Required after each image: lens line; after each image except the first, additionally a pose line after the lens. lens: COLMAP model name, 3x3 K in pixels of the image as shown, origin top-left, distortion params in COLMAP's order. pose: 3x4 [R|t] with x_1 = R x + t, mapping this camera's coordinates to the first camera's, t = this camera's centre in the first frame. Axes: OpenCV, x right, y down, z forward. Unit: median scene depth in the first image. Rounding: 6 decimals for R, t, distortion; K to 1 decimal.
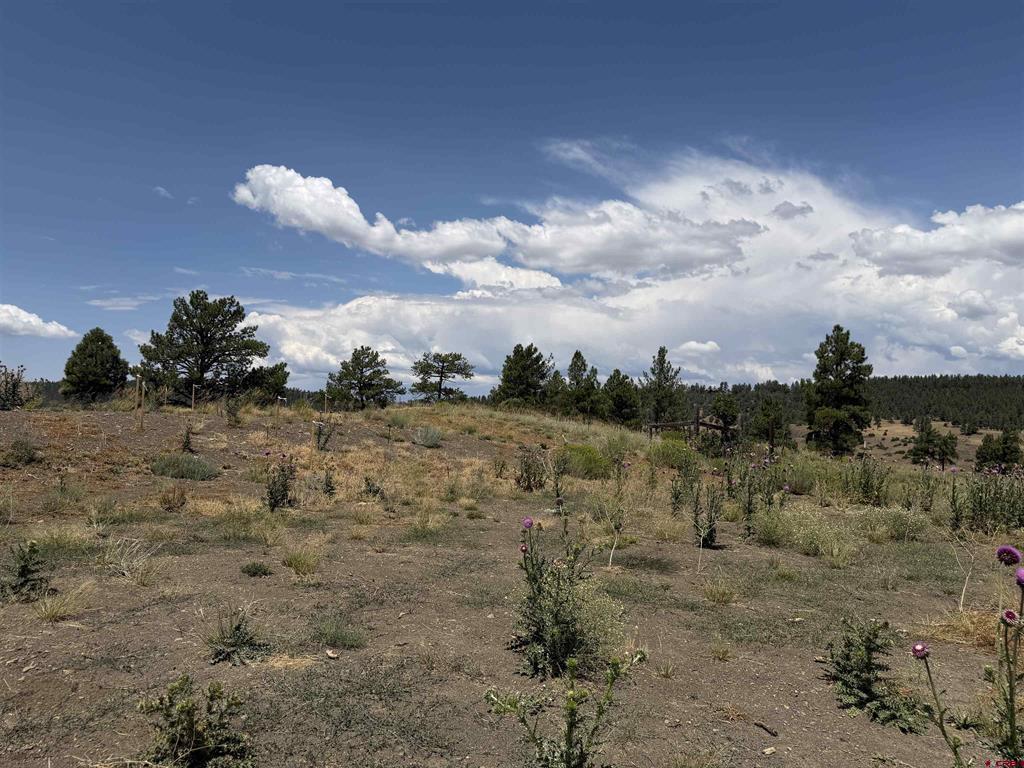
lens RADIAL K [[723.3, 0, 511.1], [0, 723.3, 389.7], [0, 0, 1]] dist [0.070640, -0.098450]
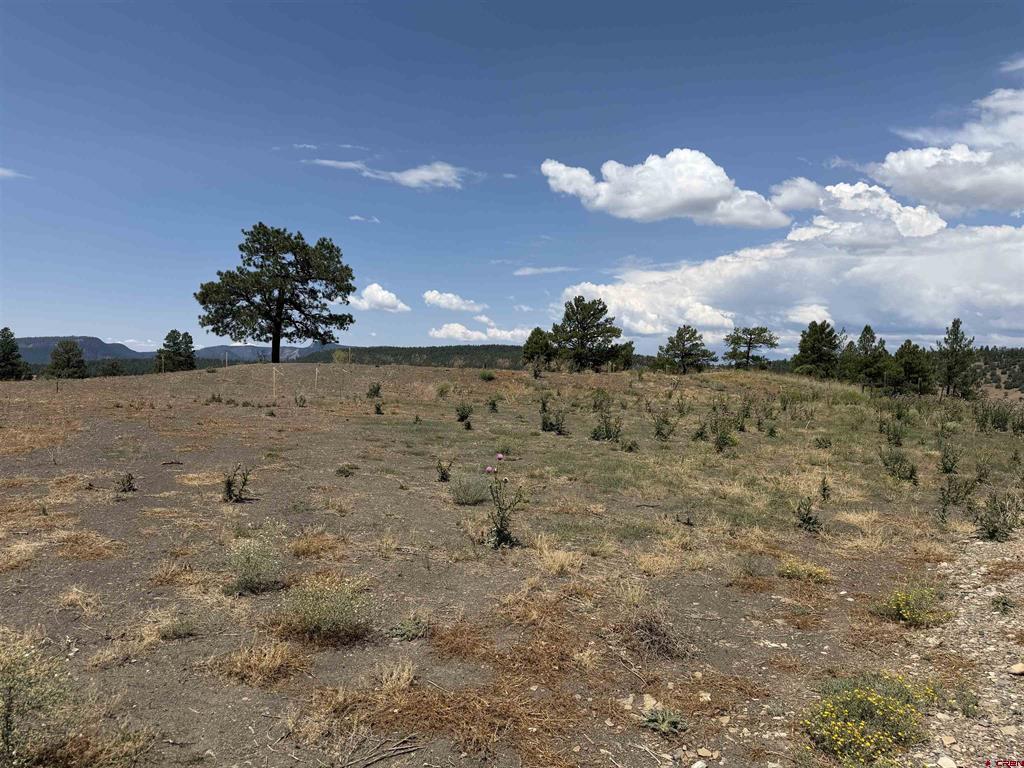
lens RADIAL K [[723.3, 0, 504.5], [0, 723.3, 393.2], [0, 0, 1]] dist [0.070640, -0.098450]
pose [[0.905377, 0.018657, -0.424198, 0.061360], [0.005080, 0.998487, 0.054756, -0.010510], [0.424578, -0.051730, 0.903913, -0.338874]]
